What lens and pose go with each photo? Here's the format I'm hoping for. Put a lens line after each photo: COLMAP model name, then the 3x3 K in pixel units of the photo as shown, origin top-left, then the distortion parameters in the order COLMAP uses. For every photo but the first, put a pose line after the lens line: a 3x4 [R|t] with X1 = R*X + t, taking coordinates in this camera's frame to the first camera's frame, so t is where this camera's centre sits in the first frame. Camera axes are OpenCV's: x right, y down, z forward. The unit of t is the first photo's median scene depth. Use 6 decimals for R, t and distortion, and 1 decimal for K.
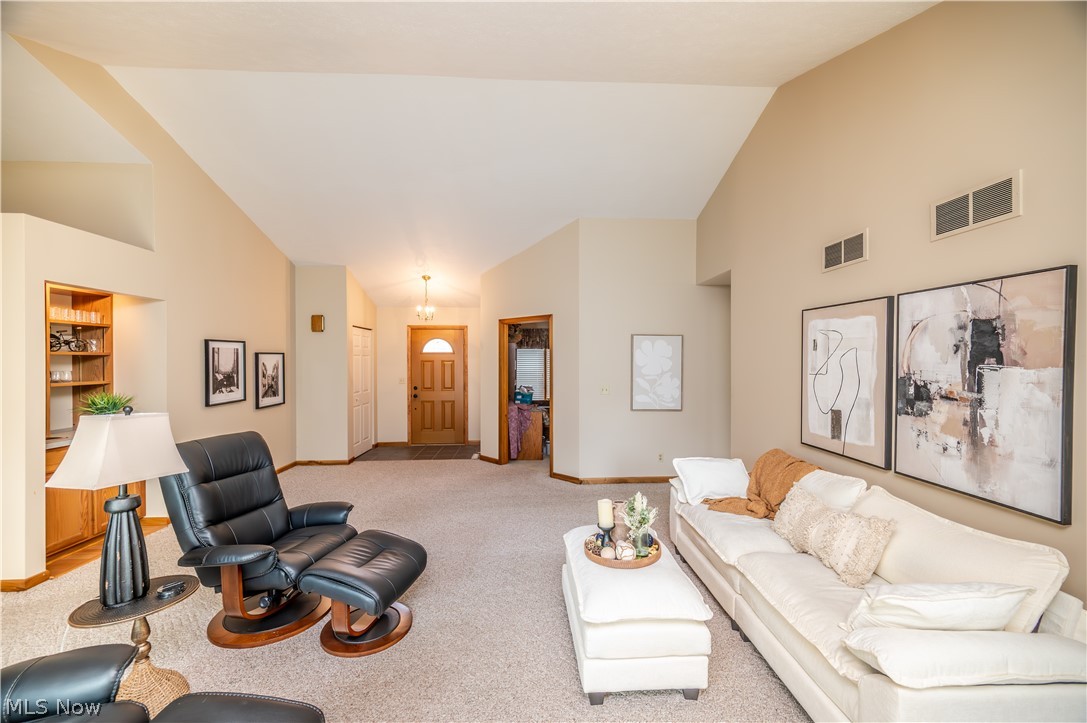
lens RADIAL K [[428.1, 0, 544.3], [0, 428.1, 362.4], [0, 0, 1]] dist [-0.002598, 0.000255]
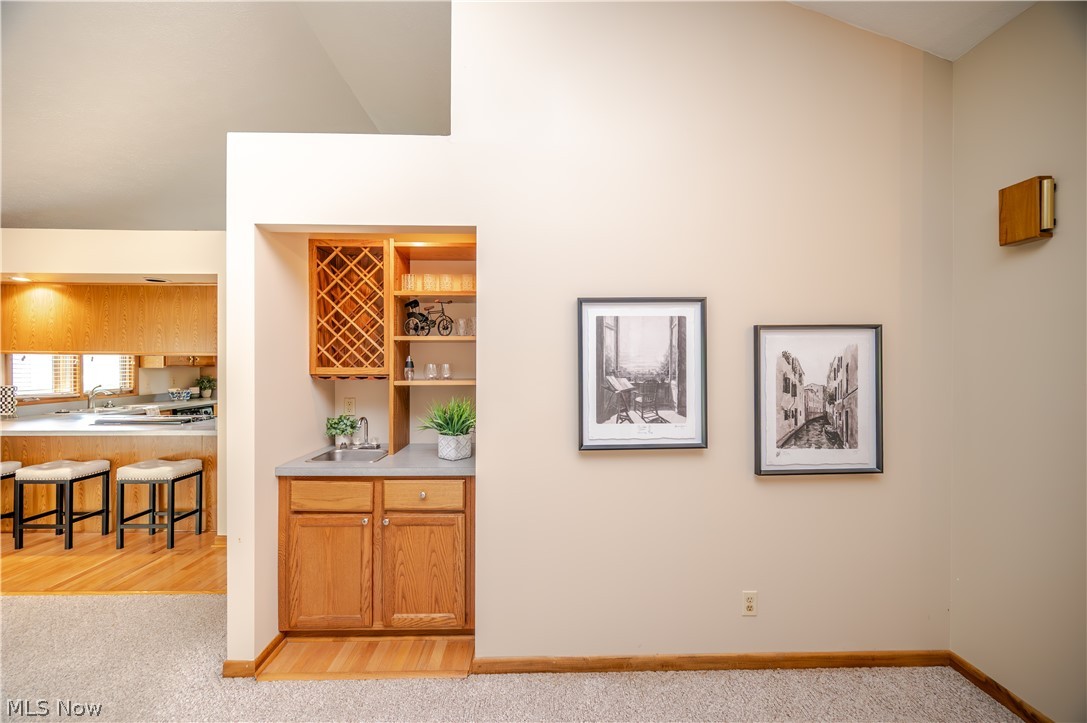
lens RADIAL K [[428.1, 0, 542.2], [0, 428.1, 362.2], [0, 0, 1]] dist [-0.002598, 0.000255]
pose [[-0.023440, -0.004252, -0.999716, -0.306538], [-0.008982, 0.999951, -0.004042, 0.013208], [0.999685, 0.008885, -0.023477, 0.879585]]
